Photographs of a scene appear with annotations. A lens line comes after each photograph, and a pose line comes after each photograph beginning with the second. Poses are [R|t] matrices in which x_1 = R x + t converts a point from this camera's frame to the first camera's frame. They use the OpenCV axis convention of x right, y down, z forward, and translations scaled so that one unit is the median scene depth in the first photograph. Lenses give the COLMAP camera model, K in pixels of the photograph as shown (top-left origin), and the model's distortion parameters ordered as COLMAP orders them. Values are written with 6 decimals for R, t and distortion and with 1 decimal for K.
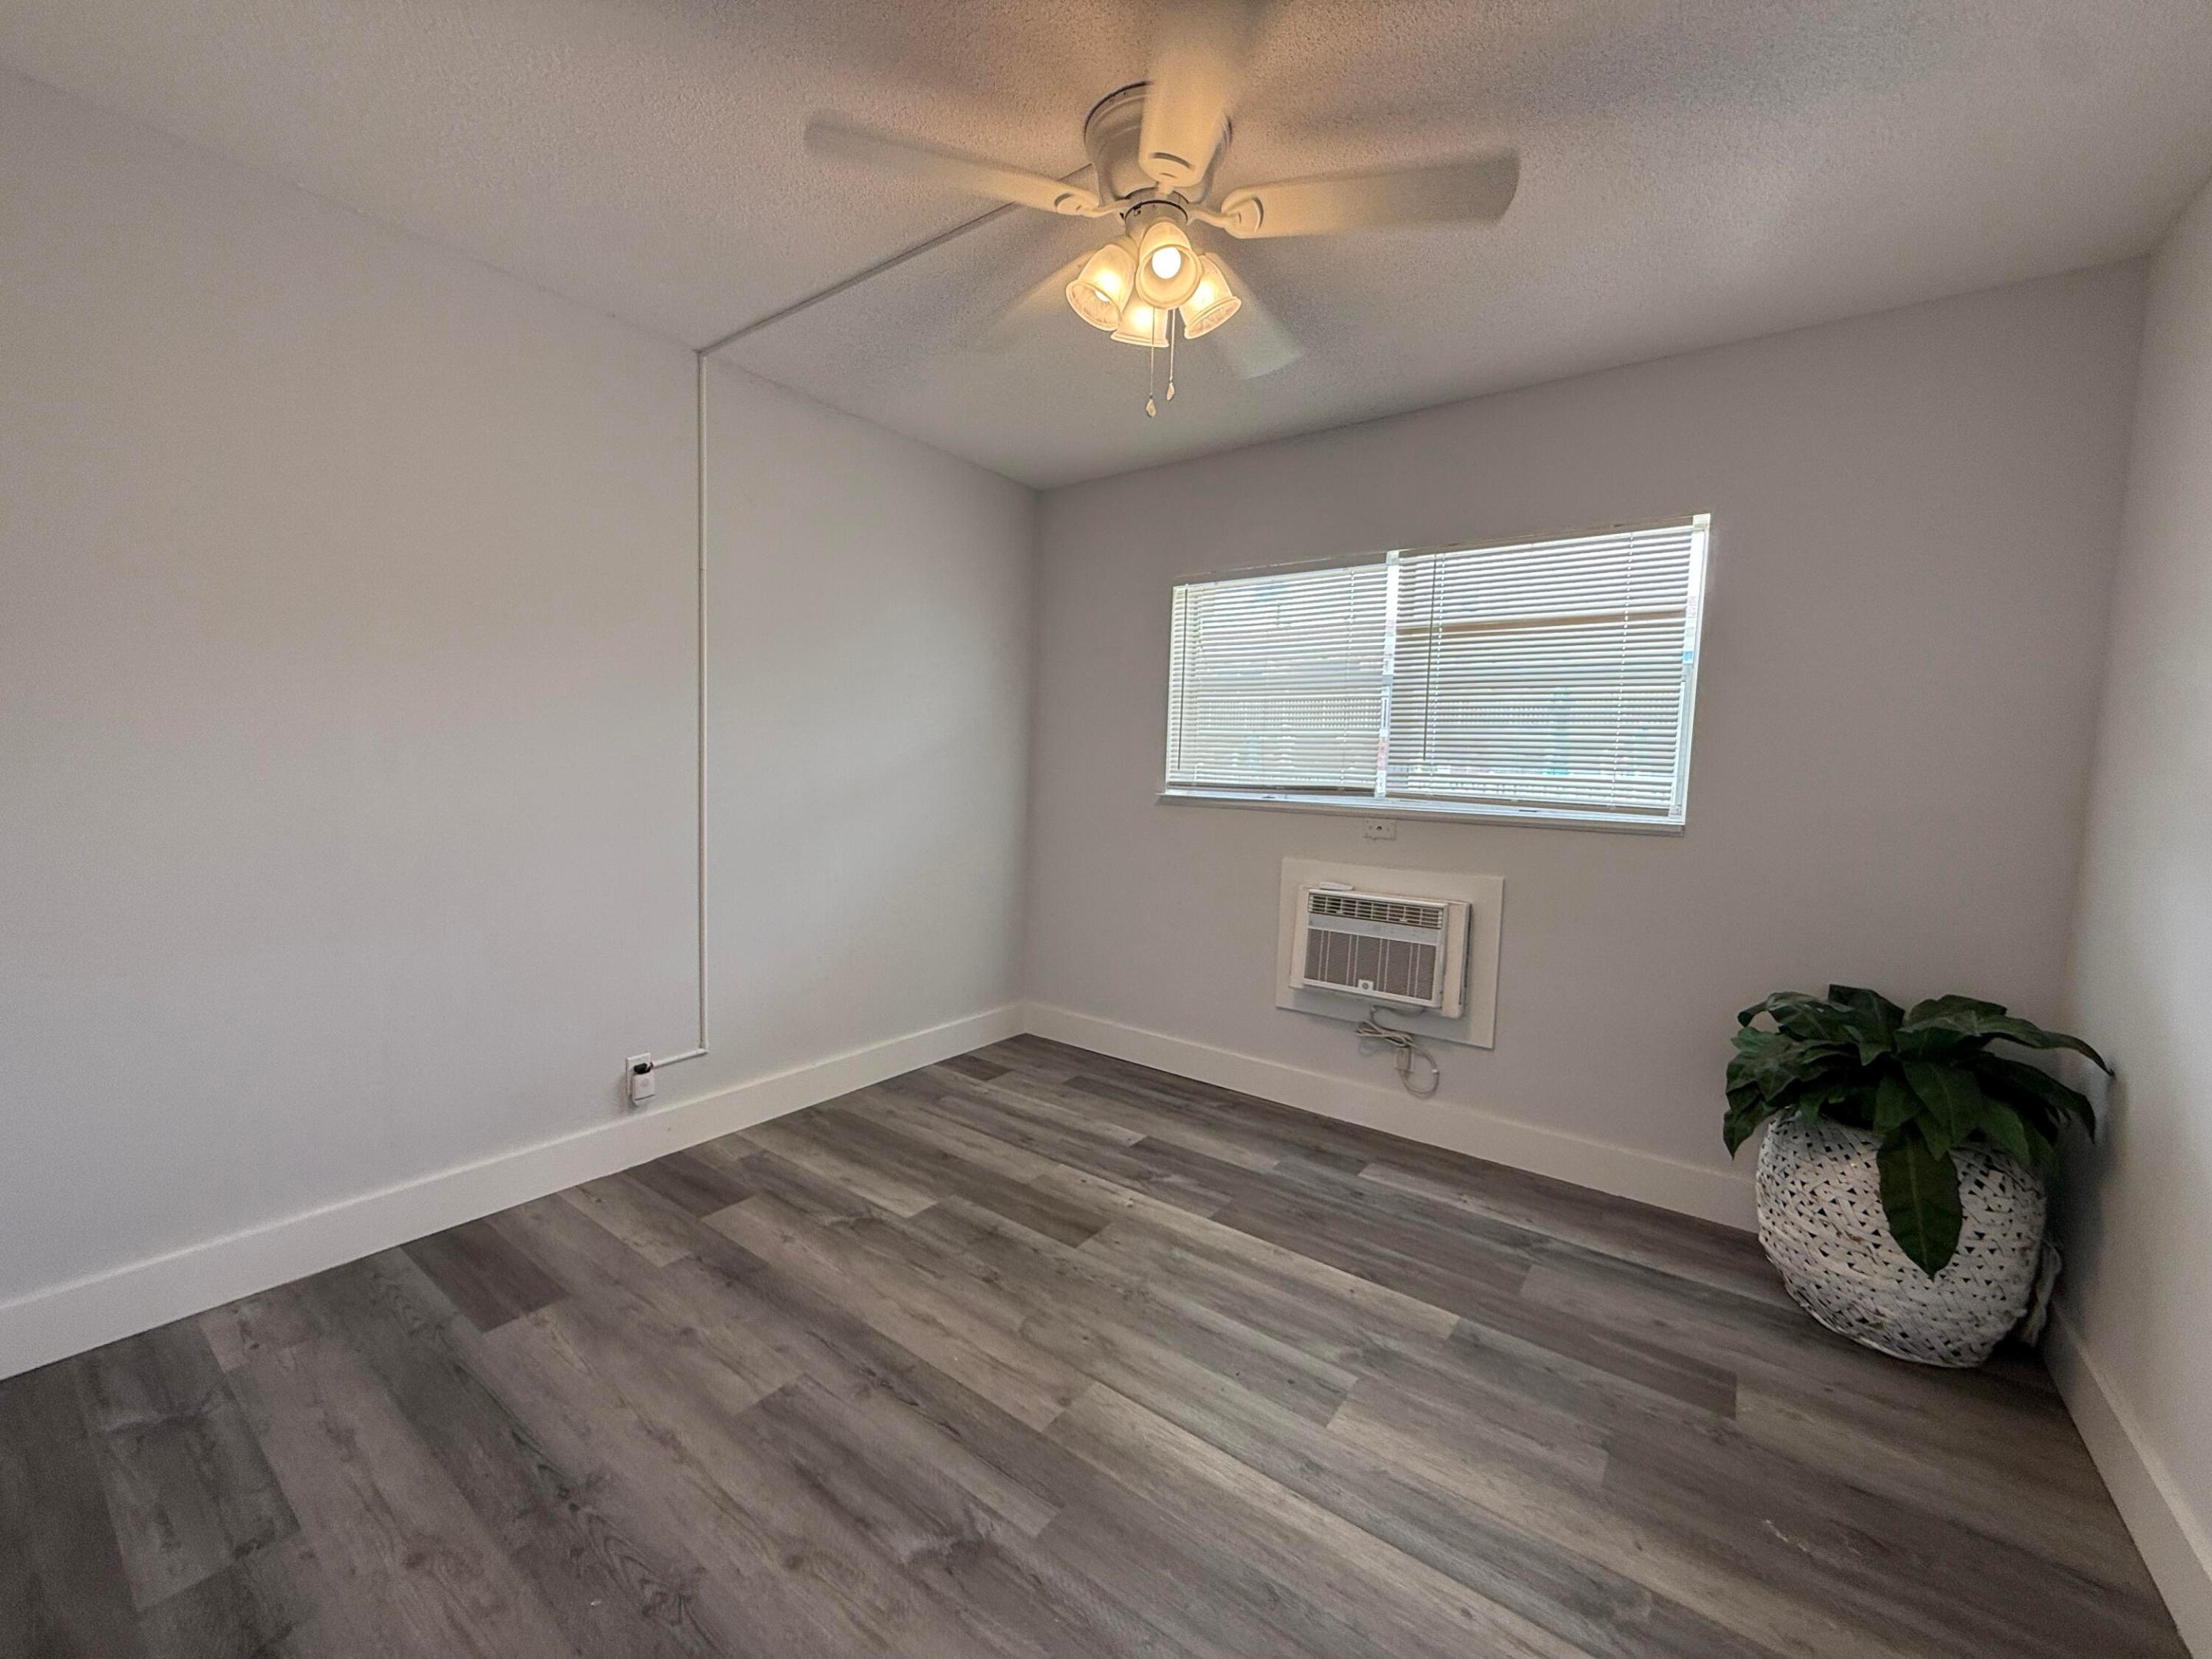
lens RADIAL K [[879.4, 0, 1100.3], [0, 879.4, 834.5], [0, 0, 1]] dist [-0.000637, 0.000608]
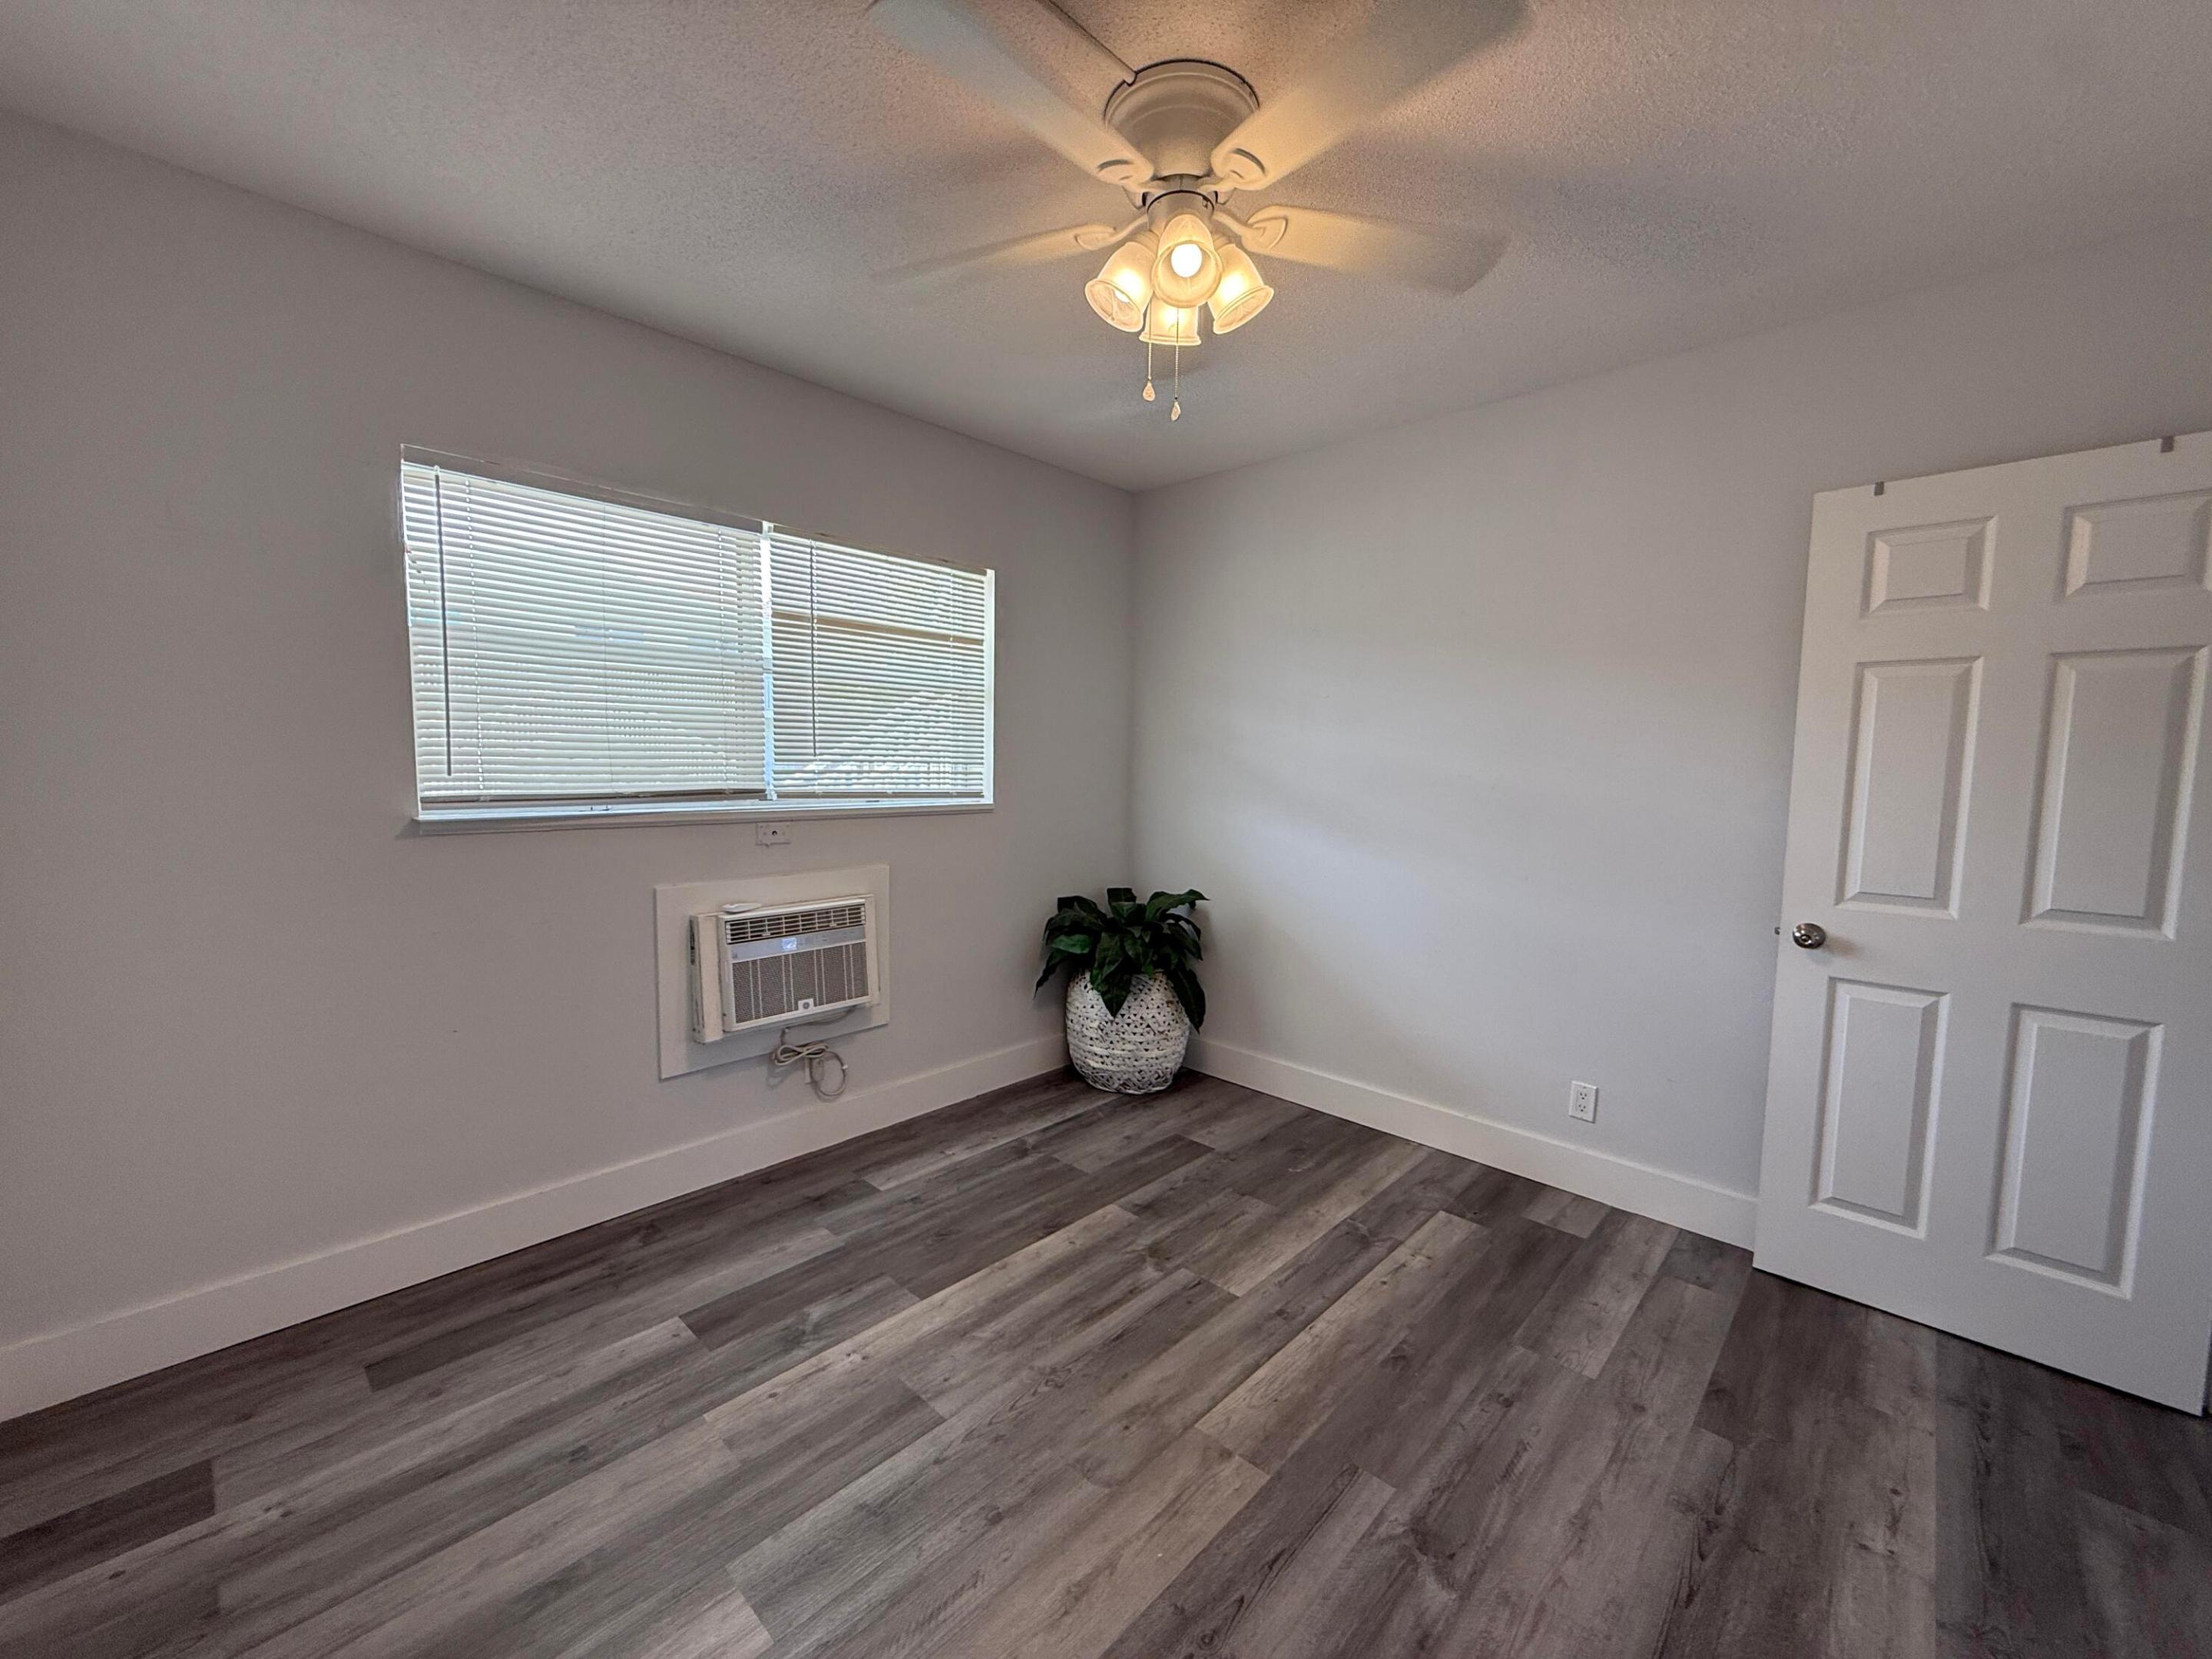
lens RADIAL K [[879.4, 0, 1100.3], [0, 879.4, 834.5], [0, 0, 1]] dist [-0.000637, 0.000608]
pose [[0.122873, -0.115689, 0.985656, -0.783259], [0.065437, 0.991965, 0.108272, -0.120568], [-0.990263, 0.051195, 0.129457, 0.822103]]
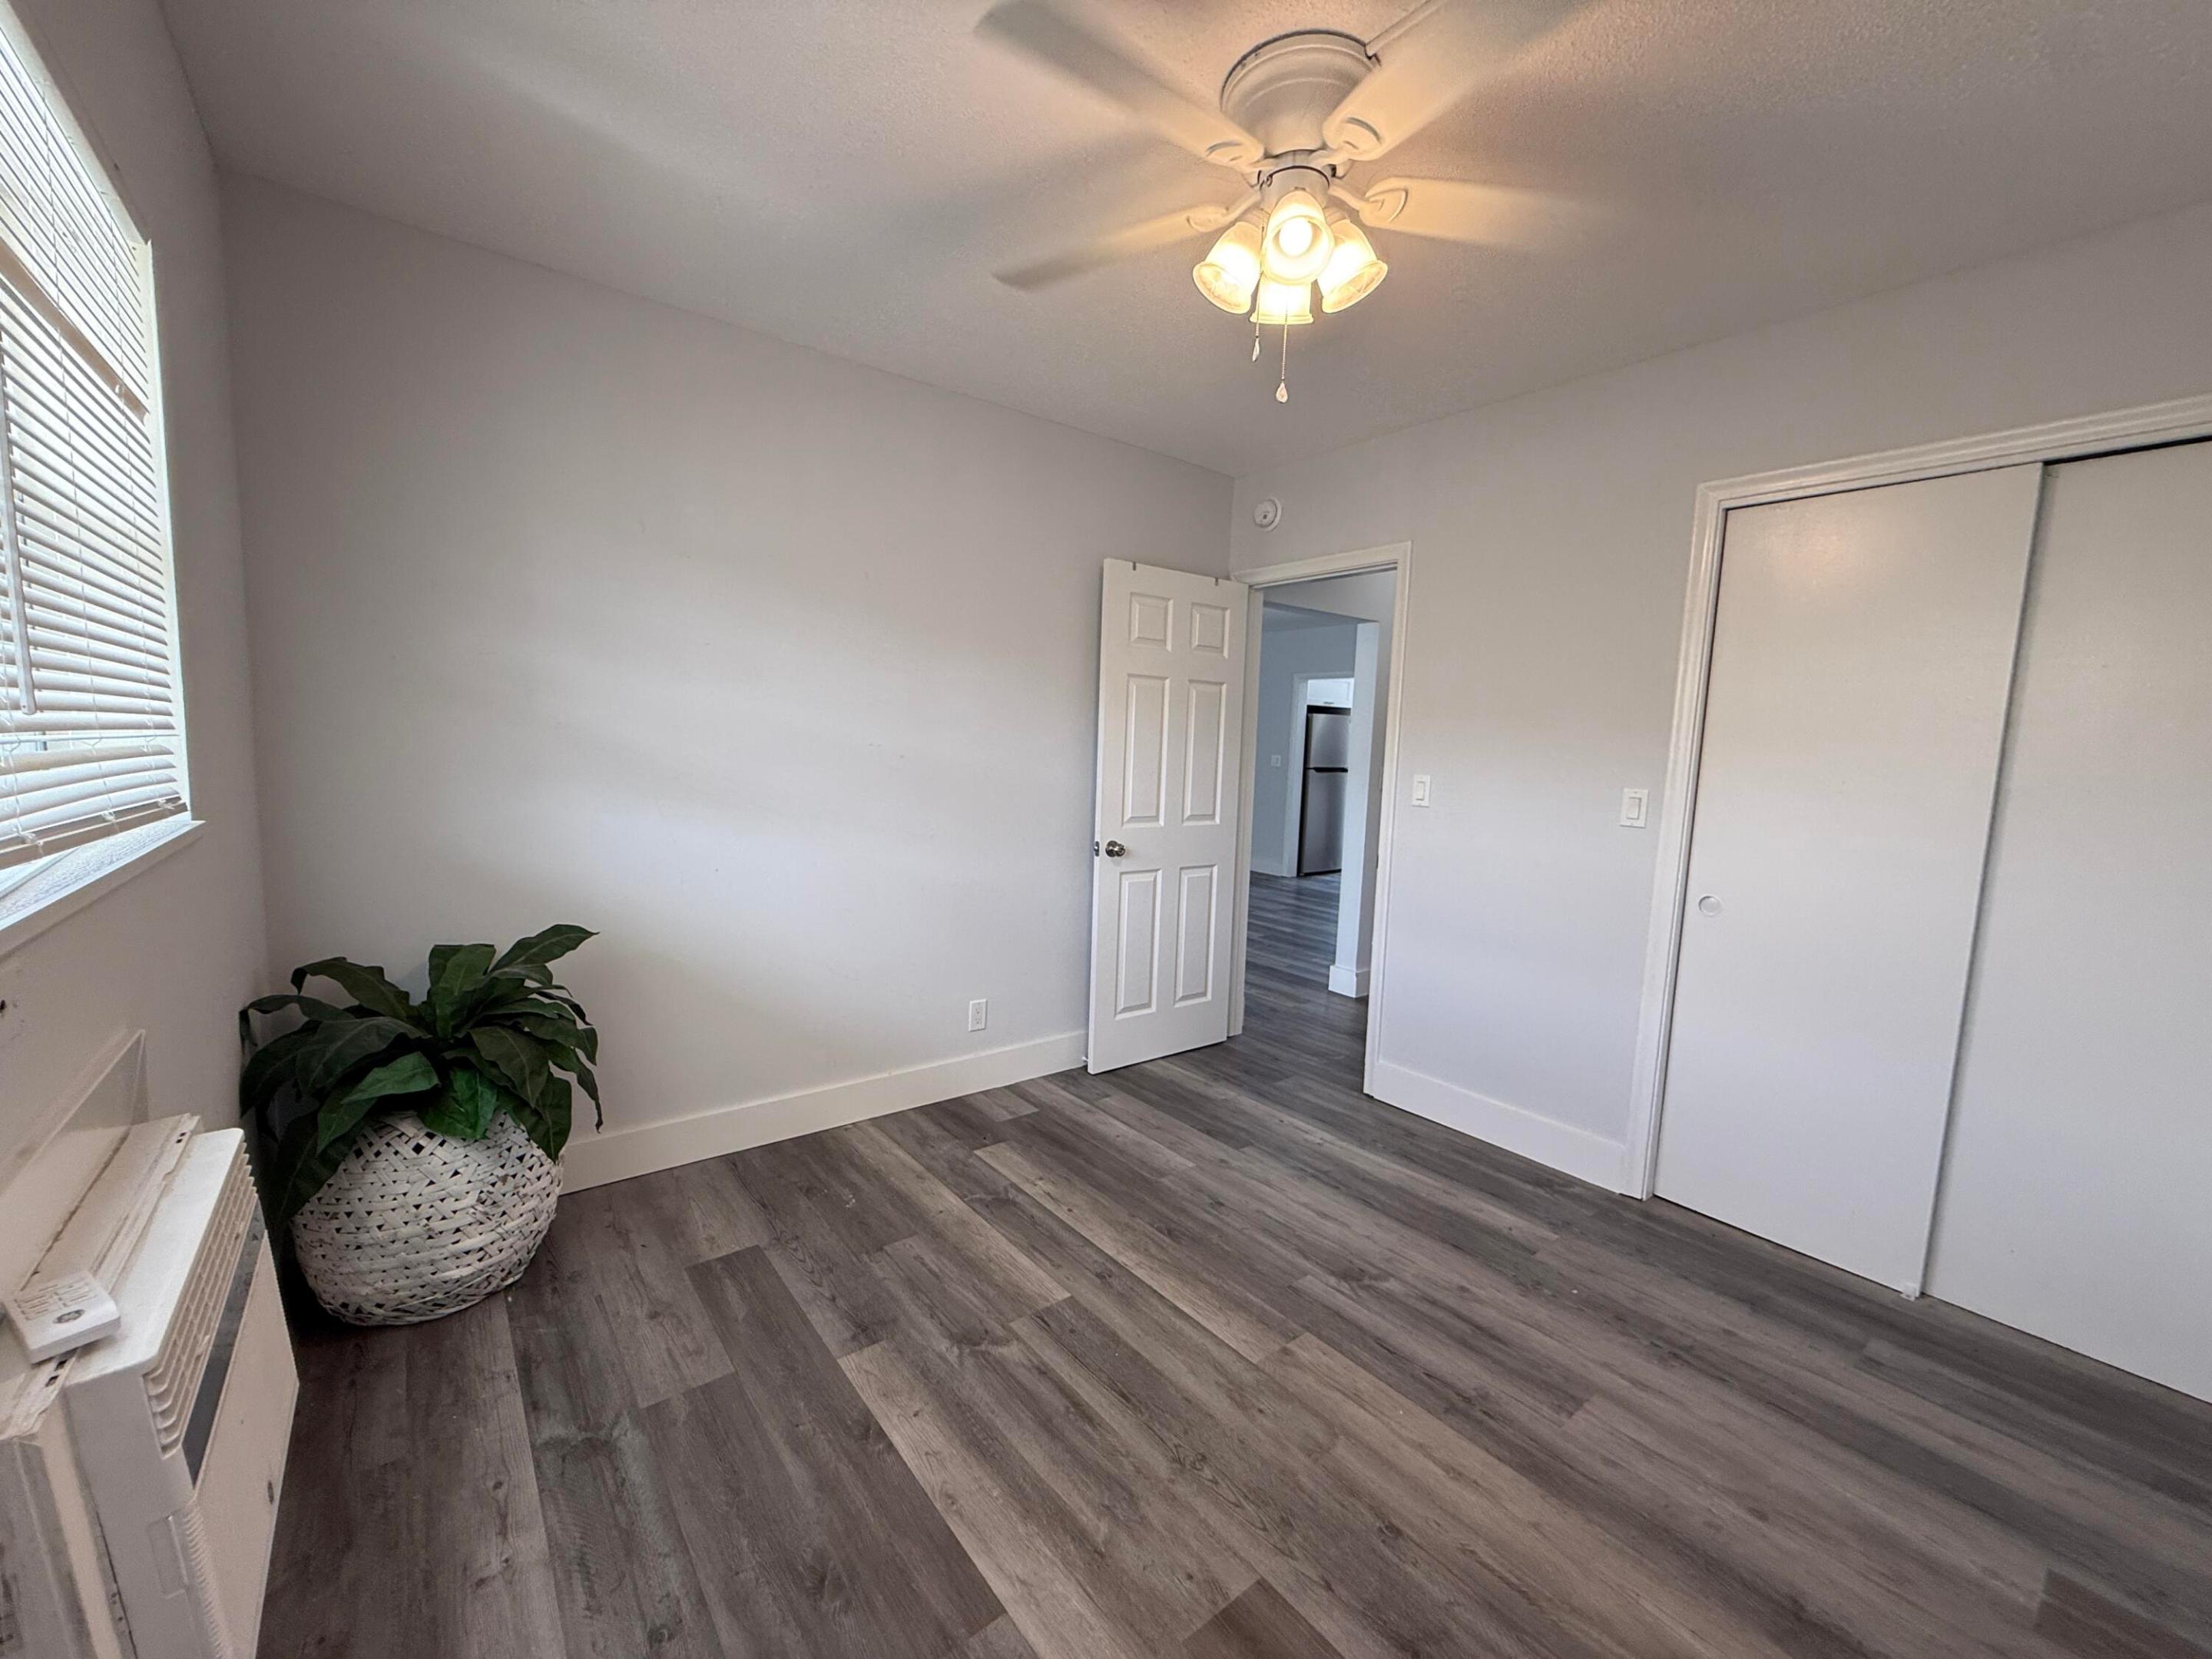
lens RADIAL K [[879.4, 0, 1100.3], [0, 879.4, 834.5], [0, 0, 1]] dist [-0.000637, 0.000608]
pose [[-0.962149, -0.091624, 0.256660, -0.033276], [-0.043277, 0.981206, 0.188045, -0.162563], [-0.269066, 0.169820, -0.948032, 1.686486]]
